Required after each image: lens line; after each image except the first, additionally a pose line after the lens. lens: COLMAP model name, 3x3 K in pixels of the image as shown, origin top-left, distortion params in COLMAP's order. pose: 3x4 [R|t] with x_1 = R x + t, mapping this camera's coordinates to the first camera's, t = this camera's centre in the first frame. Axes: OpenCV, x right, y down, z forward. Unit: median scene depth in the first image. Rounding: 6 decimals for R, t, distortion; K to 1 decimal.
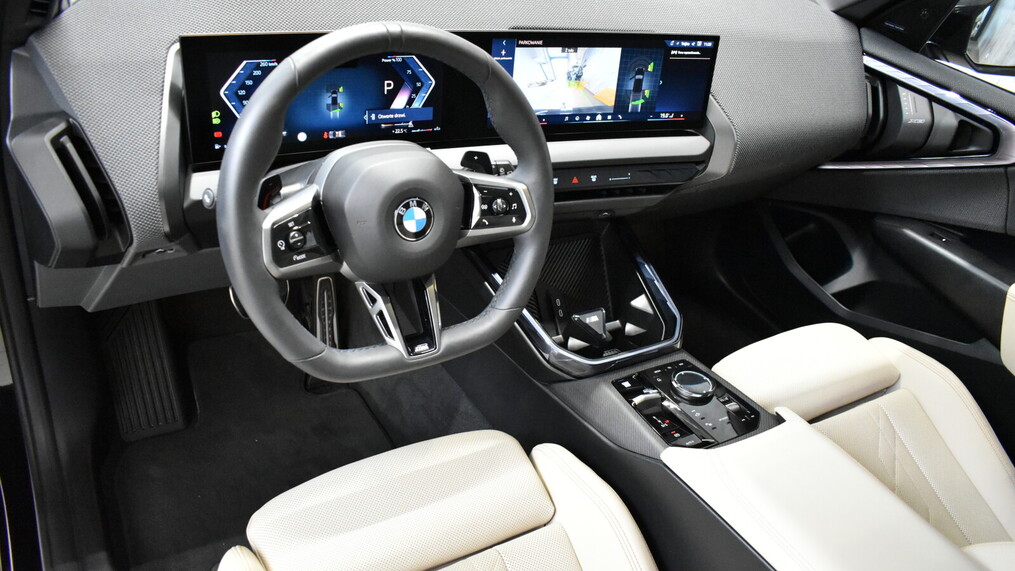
lens RADIAL K [[753.3, 0, 511.3], [0, 753.3, 283.2], [0, 0, 1]] dist [-0.013148, 0.003115]
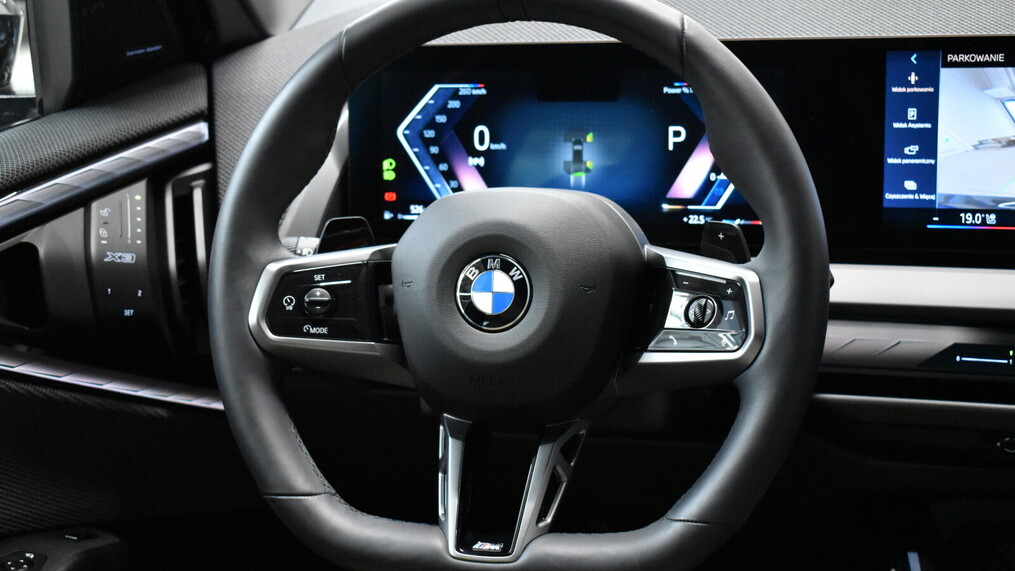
lens RADIAL K [[1562.5, 0, 509.7], [0, 1562.5, 288.8], [0, 0, 1]] dist [-0.033624, 0.000000]
pose [[0.688991, 0.010729, -0.724691, 0.524886], [-0.266964, 0.933345, -0.239995, 0.137247], [0.673811, 0.358821, 0.645930, 0.185066]]
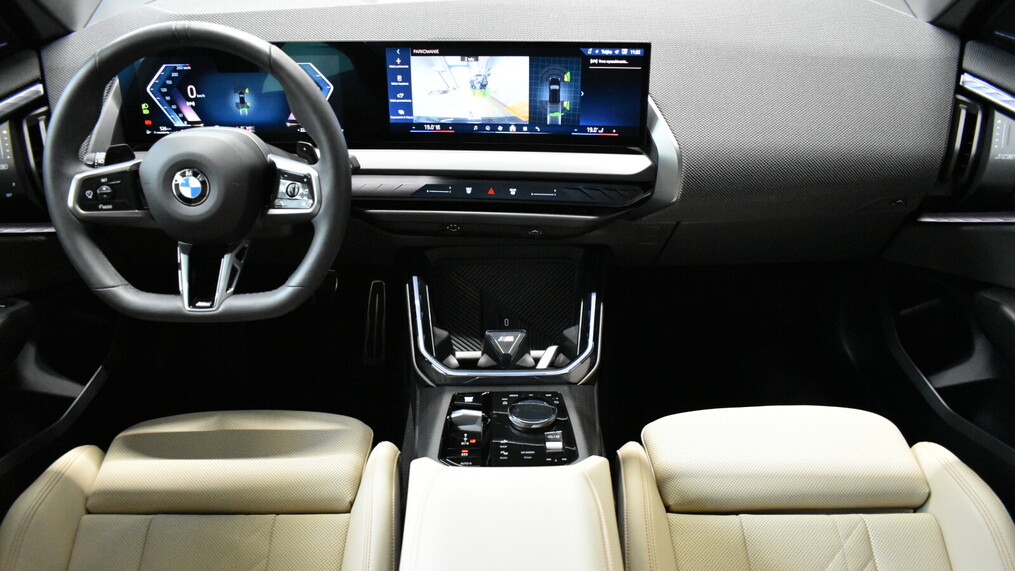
lens RADIAL K [[774.6, 0, 509.1], [0, 774.6, 289.8], [0, 0, 1]] dist [-0.023732, 0.013031]
pose [[0.854890, 0.119114, -0.504950, 0.669476], [-0.164340, 0.985340, -0.045797, 0.034410], [0.492092, 0.122135, 0.861933, 0.164076]]
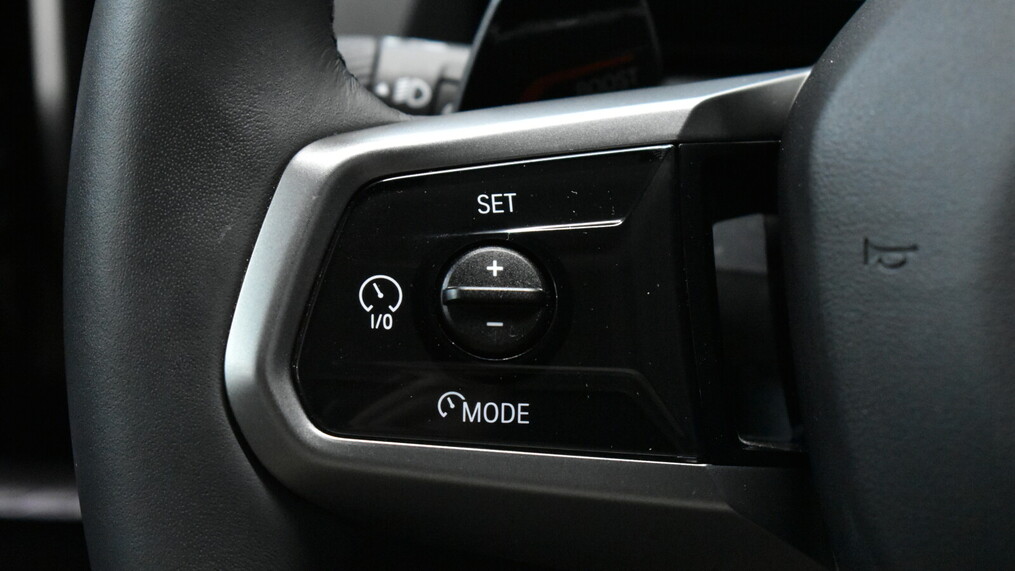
lens RADIAL K [[2351.4, 0, 507.3], [0, 2351.4, 284.9], [0, 0, 1]] dist [-0.110555, 0.000000]
pose [[0.682072, 0.086240, -0.726182, 0.054914], [-0.292606, 0.942250, -0.162933, 0.012855], [0.670193, 0.323618, 0.667917, 0.460496]]
